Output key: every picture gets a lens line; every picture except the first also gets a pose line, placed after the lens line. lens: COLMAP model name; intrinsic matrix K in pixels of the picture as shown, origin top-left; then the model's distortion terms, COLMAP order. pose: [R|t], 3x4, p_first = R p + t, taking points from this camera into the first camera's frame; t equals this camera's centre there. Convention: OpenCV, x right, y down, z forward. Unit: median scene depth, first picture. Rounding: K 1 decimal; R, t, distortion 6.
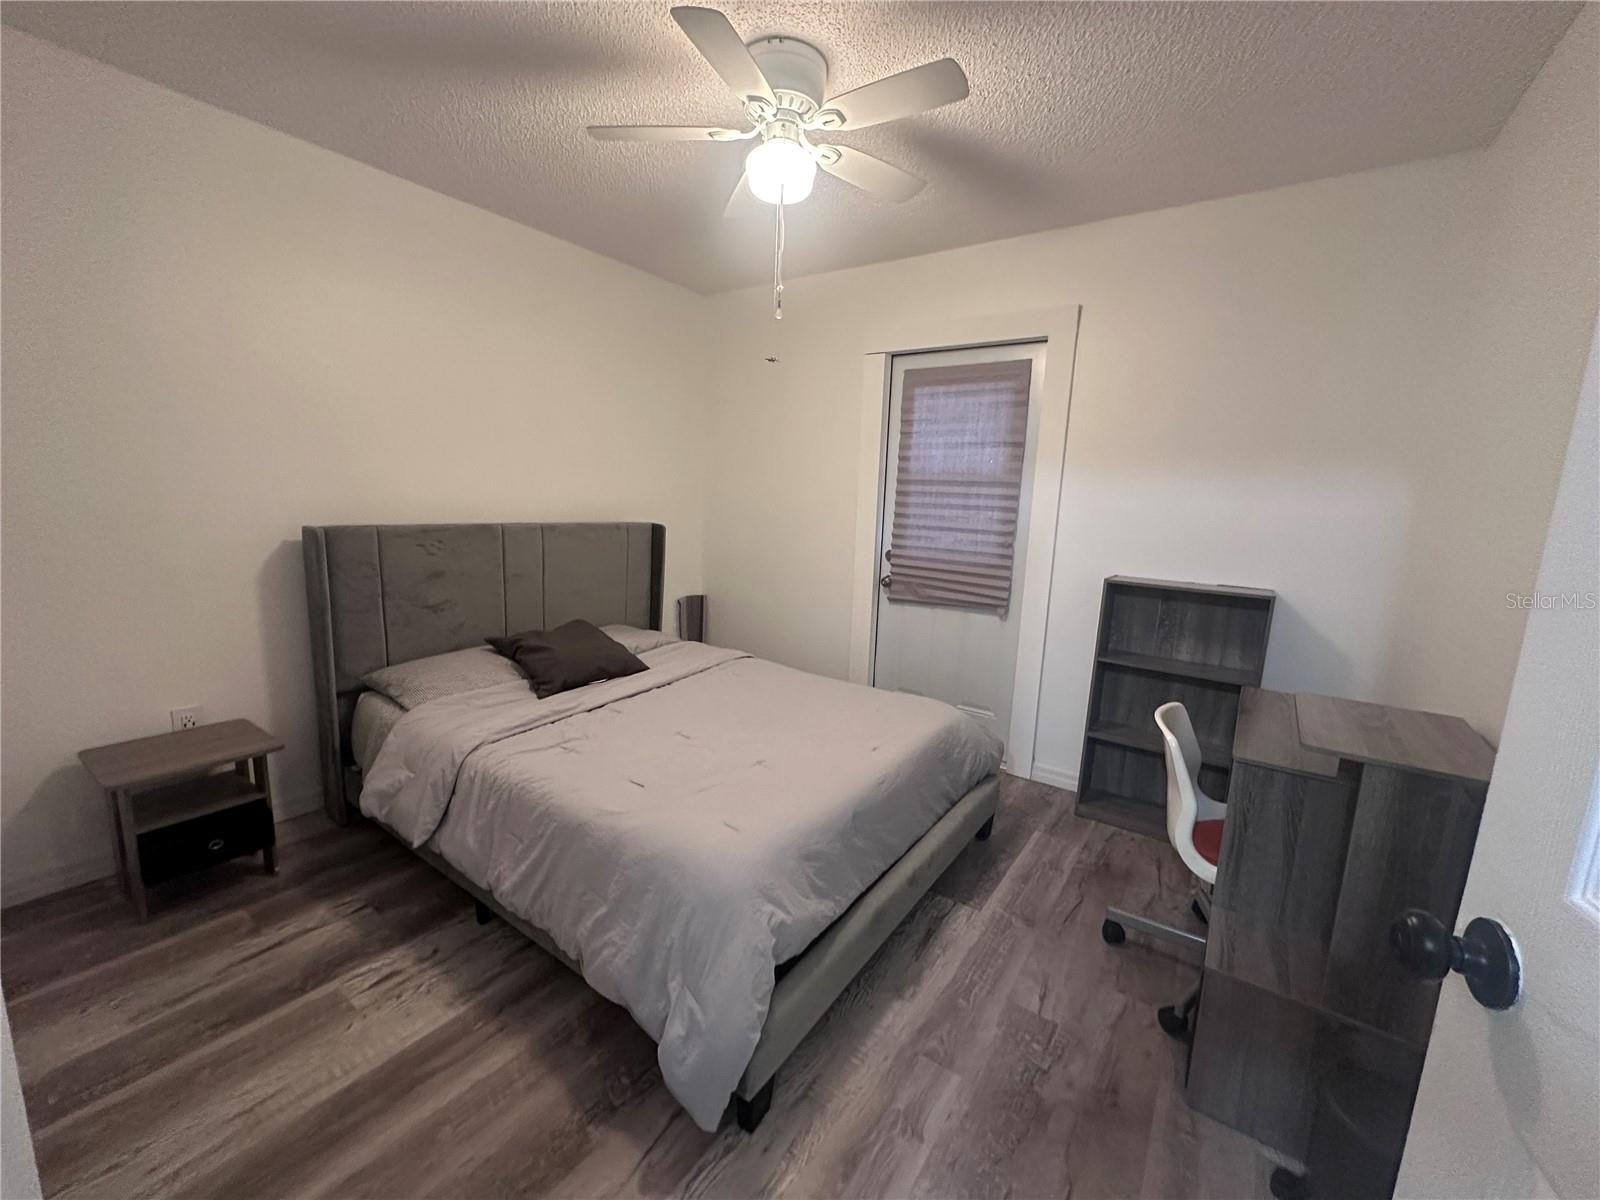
lens RADIAL K [[635.9, 0, 802.1], [0, 635.9, 597.0], [0, 0, 1]] dist [-0.002652, 0.000459]
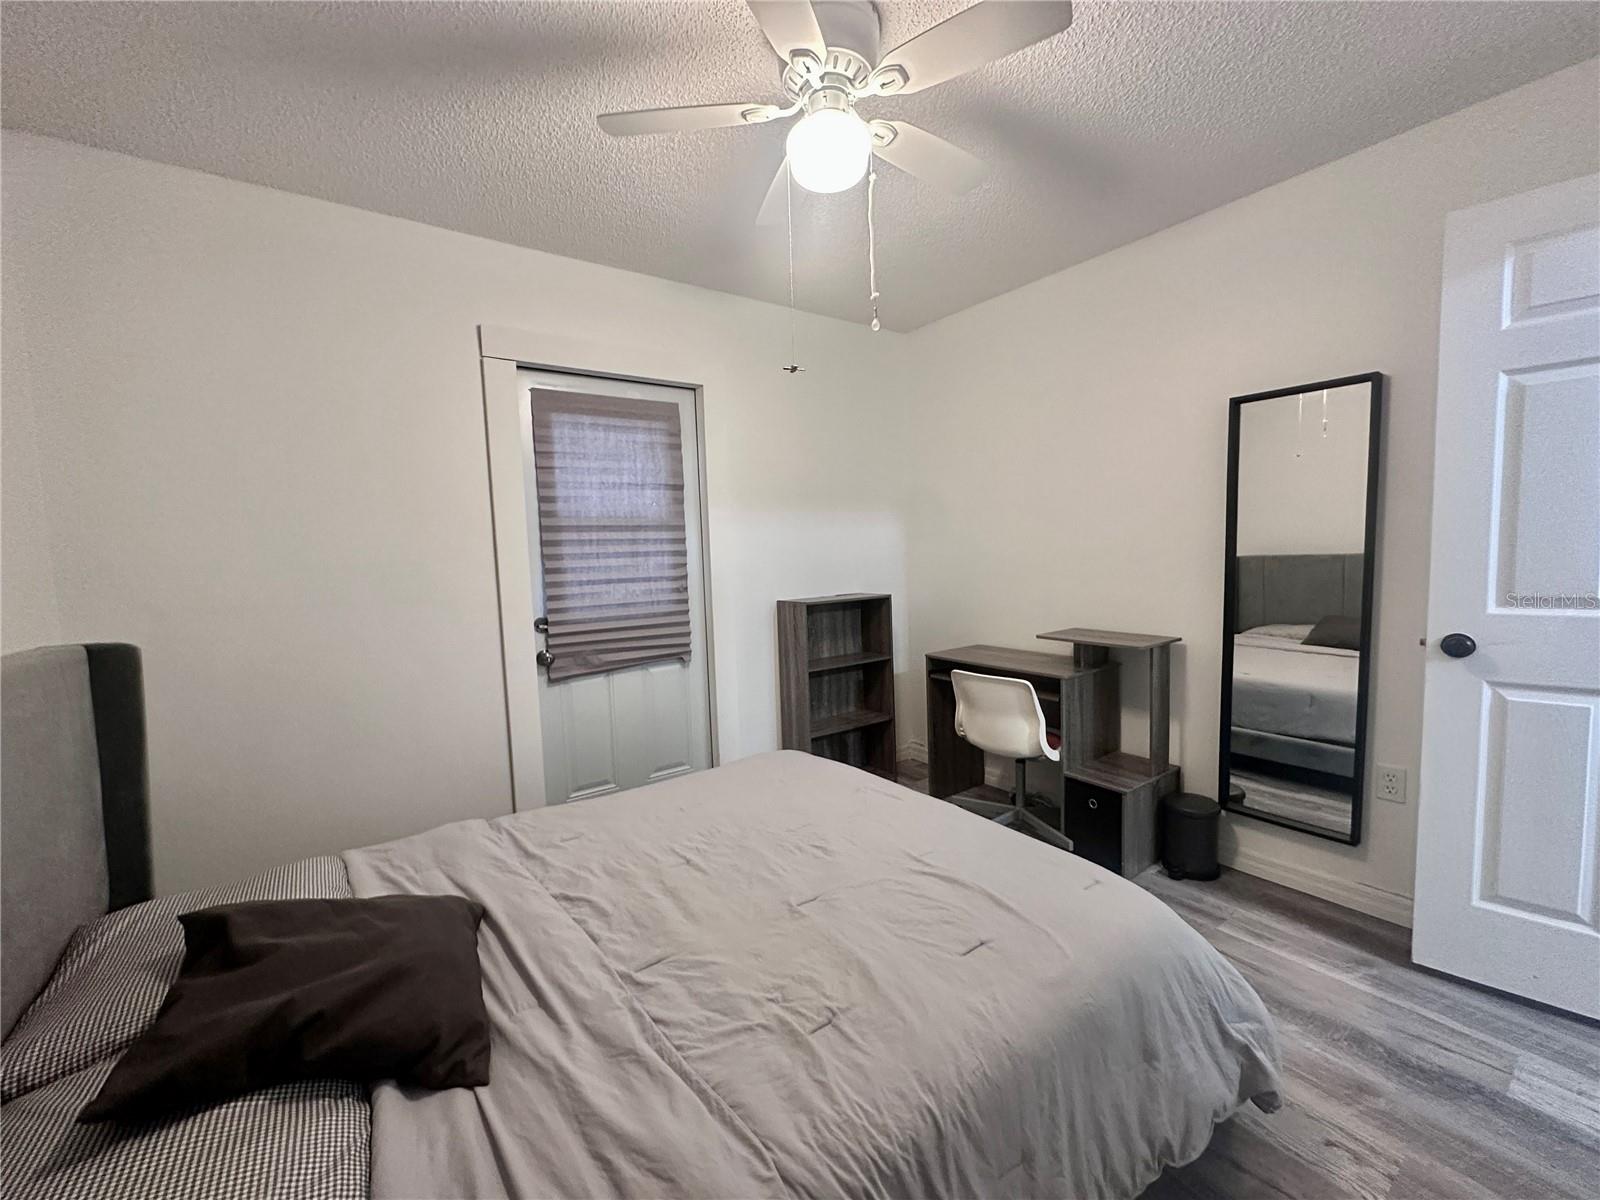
lens RADIAL K [[635.9, 0, 798.9], [0, 635.9, 602.6], [0, 0, 1]] dist [-0.002652, 0.000459]
pose [[0.336505, -0.131456, 0.932461, -0.510477], [0.197182, 0.978093, 0.066730, -0.088553], [-0.920806, 0.161409, 0.355054, 0.477520]]
